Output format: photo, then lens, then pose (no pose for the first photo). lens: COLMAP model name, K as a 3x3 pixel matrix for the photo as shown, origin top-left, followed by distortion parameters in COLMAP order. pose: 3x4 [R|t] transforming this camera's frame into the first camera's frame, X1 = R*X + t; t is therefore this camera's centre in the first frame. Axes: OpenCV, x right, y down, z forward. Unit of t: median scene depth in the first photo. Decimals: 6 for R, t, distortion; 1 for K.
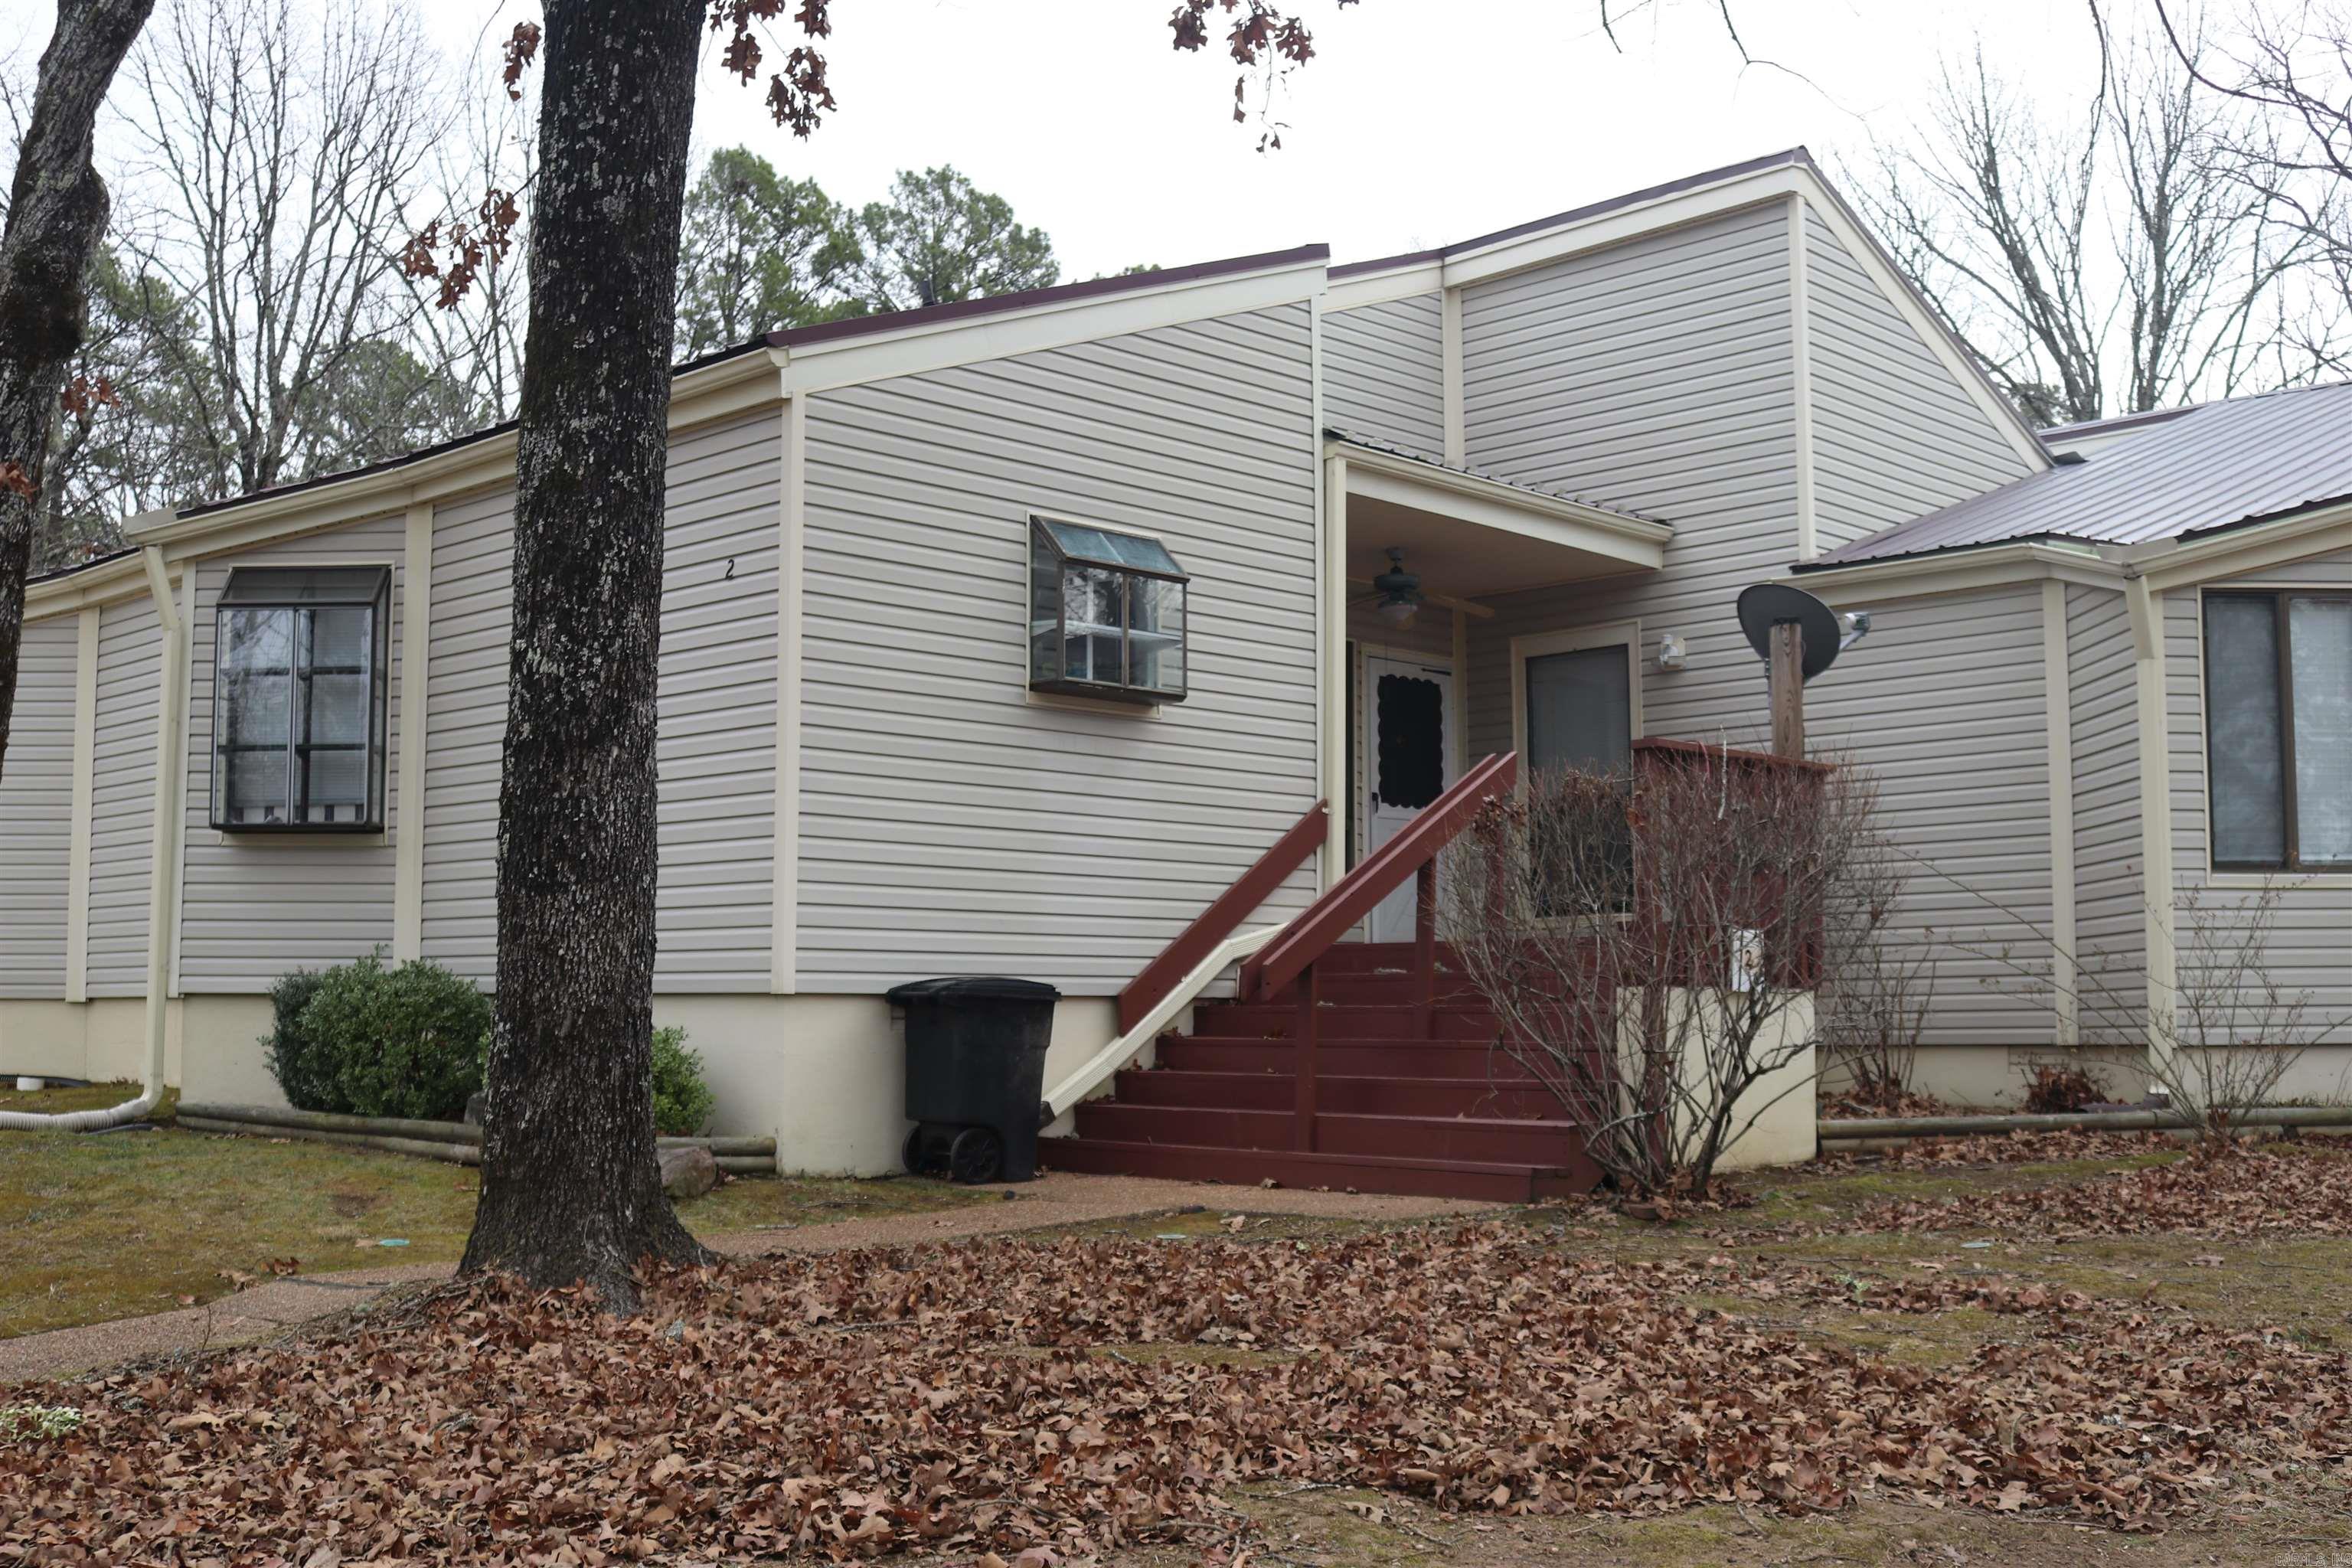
lens RADIAL K [[2536.2, 0, 1176.0], [0, 2536.2, 784.0], [0, 0, 1]] dist [-0.029575, -0.002864]
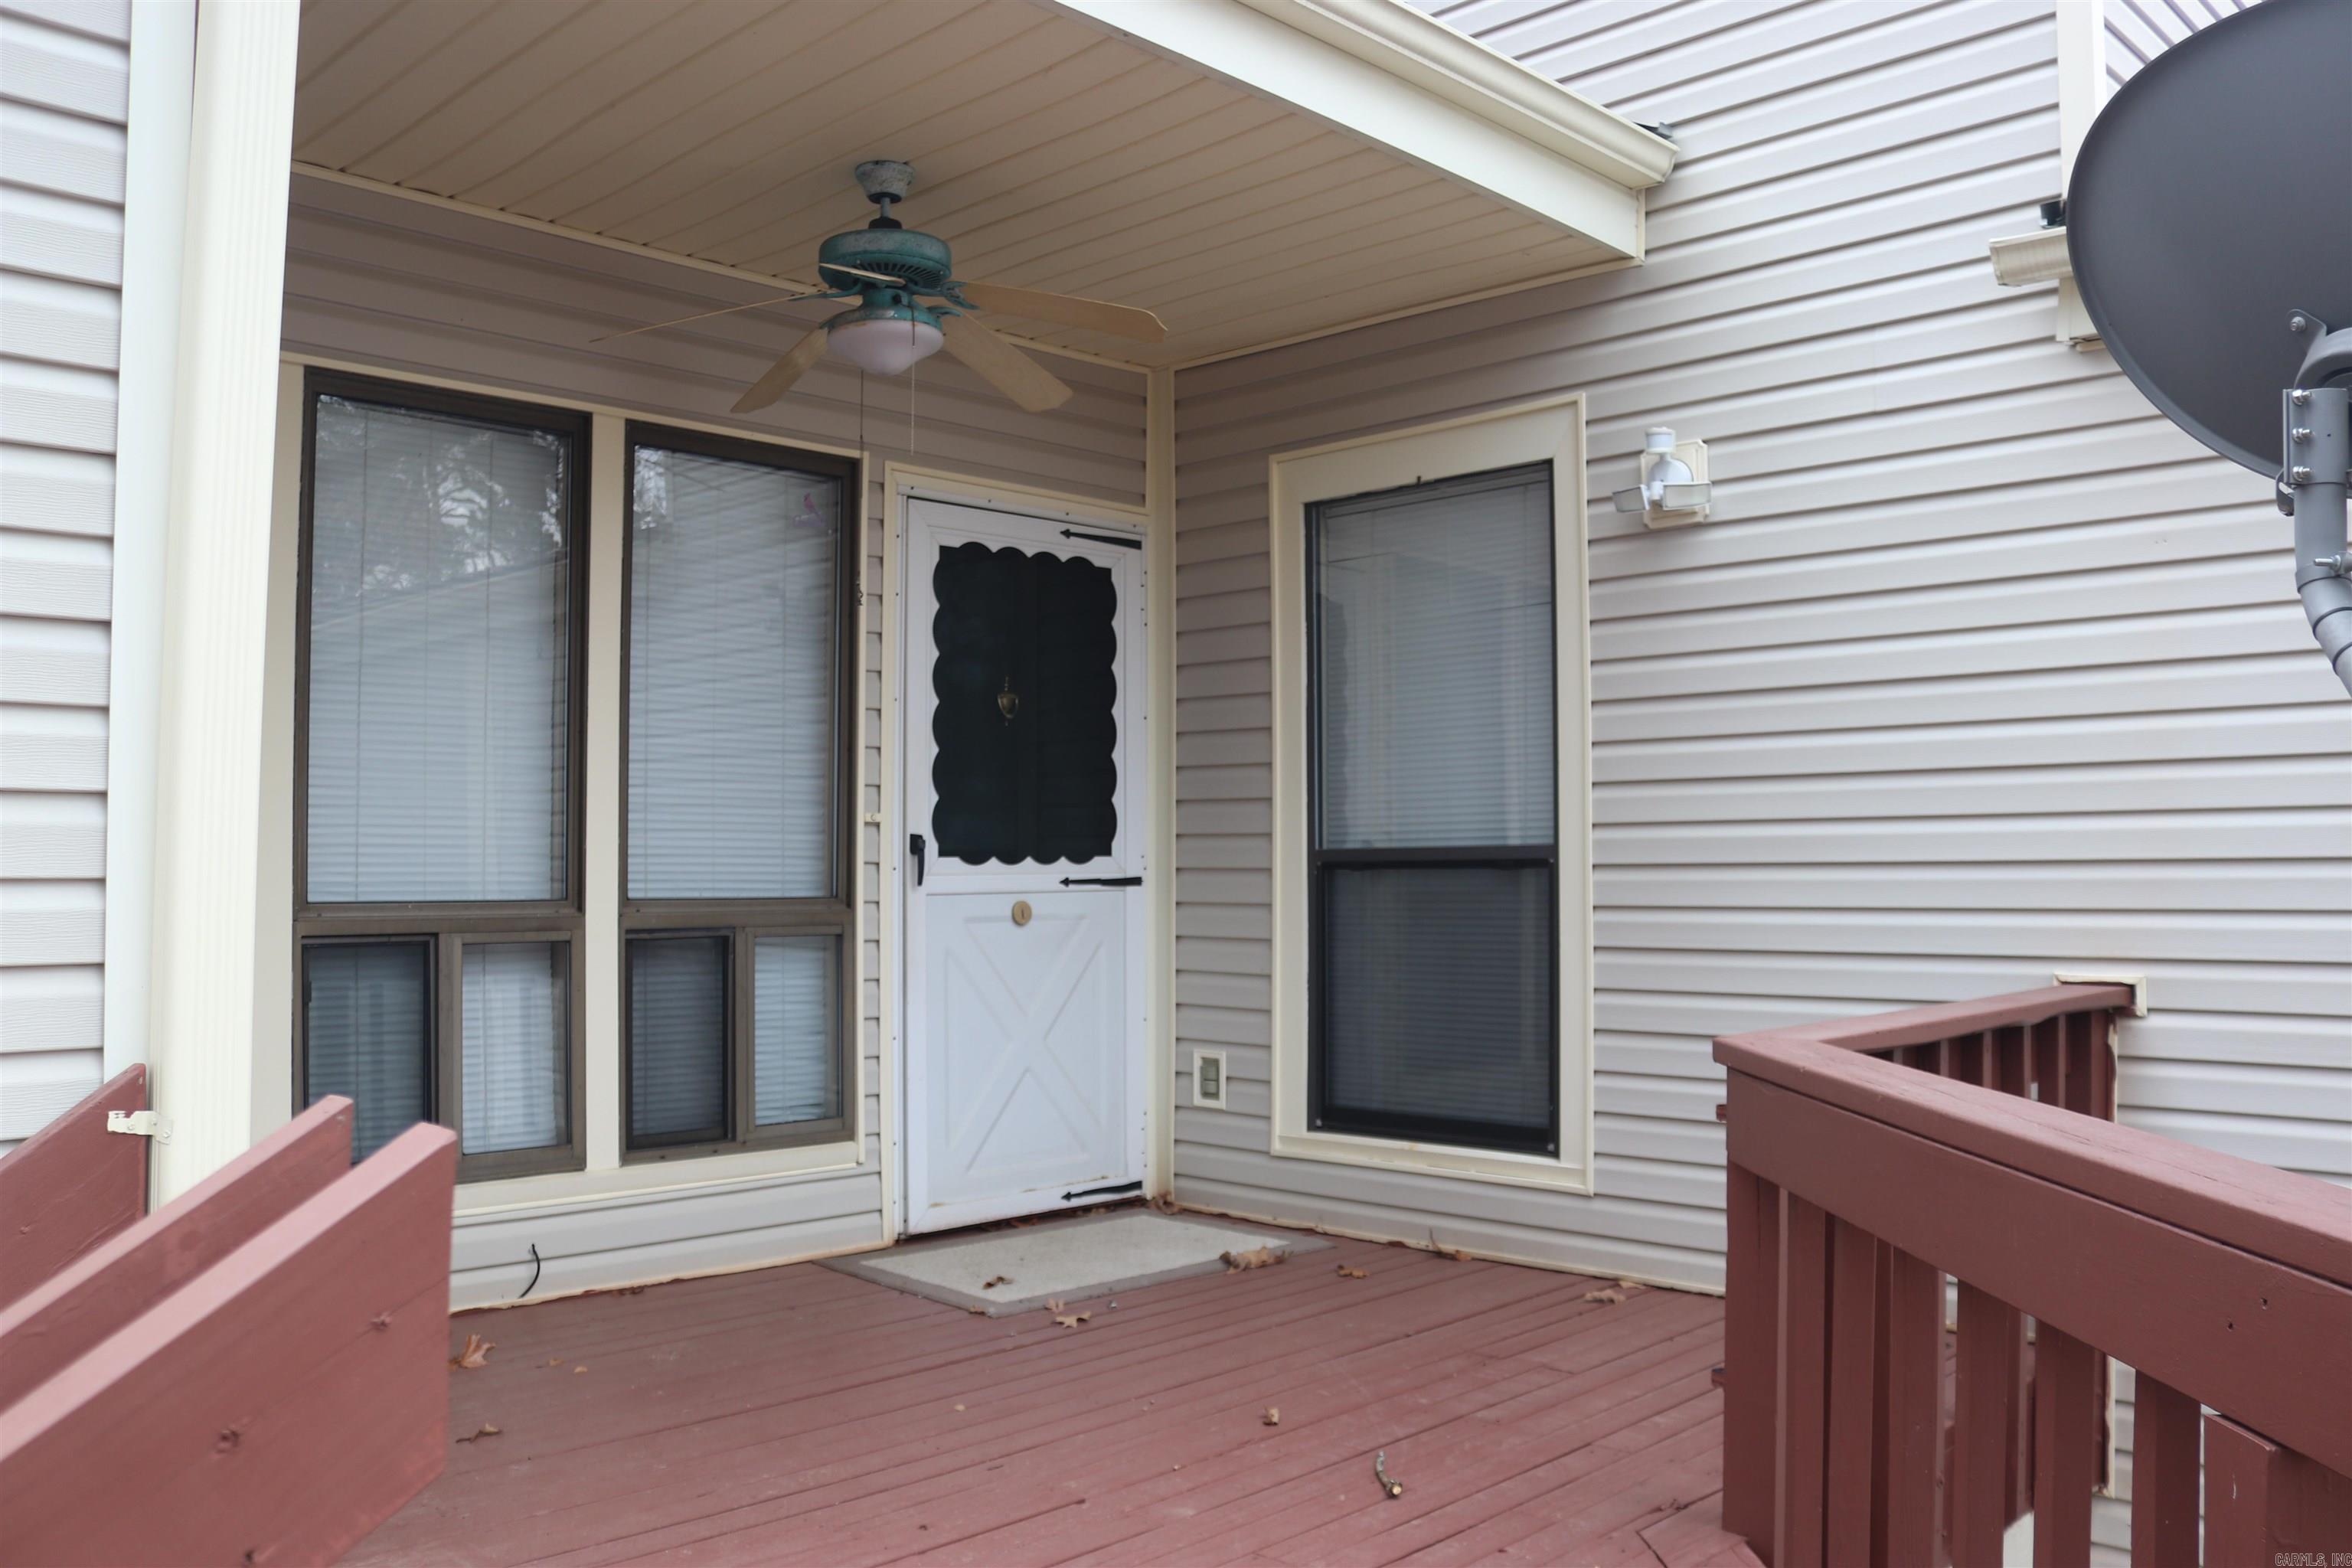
lens RADIAL K [[1936.0, 0, 1163.3], [0, 1936.0, 806.3], [0, 0, 1]] dist [-0.154083, 0.129315]
pose [[0.999986, 0.002476, -0.004643, 0.118804], [-0.002161, 0.997777, 0.066608, -0.021626], [0.004797, -0.066597, 0.997768, 0.695020]]
